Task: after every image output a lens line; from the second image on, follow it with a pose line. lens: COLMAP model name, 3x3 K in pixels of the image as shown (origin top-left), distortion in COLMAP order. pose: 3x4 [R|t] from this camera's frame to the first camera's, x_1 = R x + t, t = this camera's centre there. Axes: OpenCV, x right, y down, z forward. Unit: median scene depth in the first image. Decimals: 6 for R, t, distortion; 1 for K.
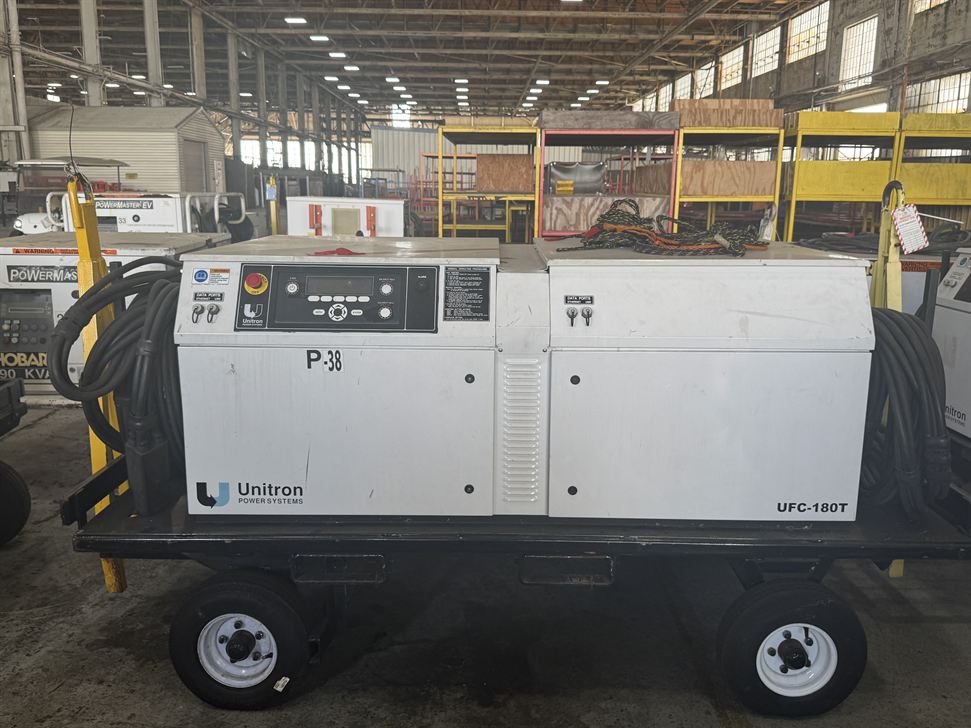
lens RADIAL K [[824.6, 0, 485.0], [0, 824.6, 362.9], [0, 0, 1]] dist [0.019203, 0.002974]
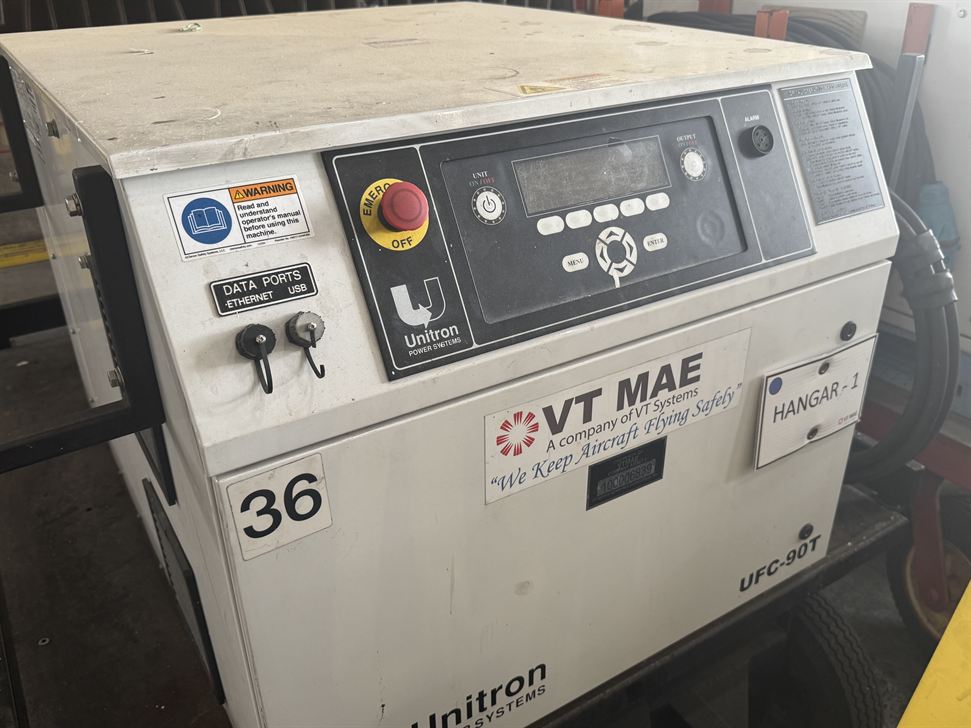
lens RADIAL K [[824.6, 0, 486.7], [0, 824.6, 366.0], [0, 0, 1]] dist [0.019203, 0.002974]
pose [[0.847571, -0.269884, 0.456930, -0.408545], [0.118889, 0.935707, 0.332141, -0.142505], [-0.517192, -0.227189, 0.825165, 0.708892]]
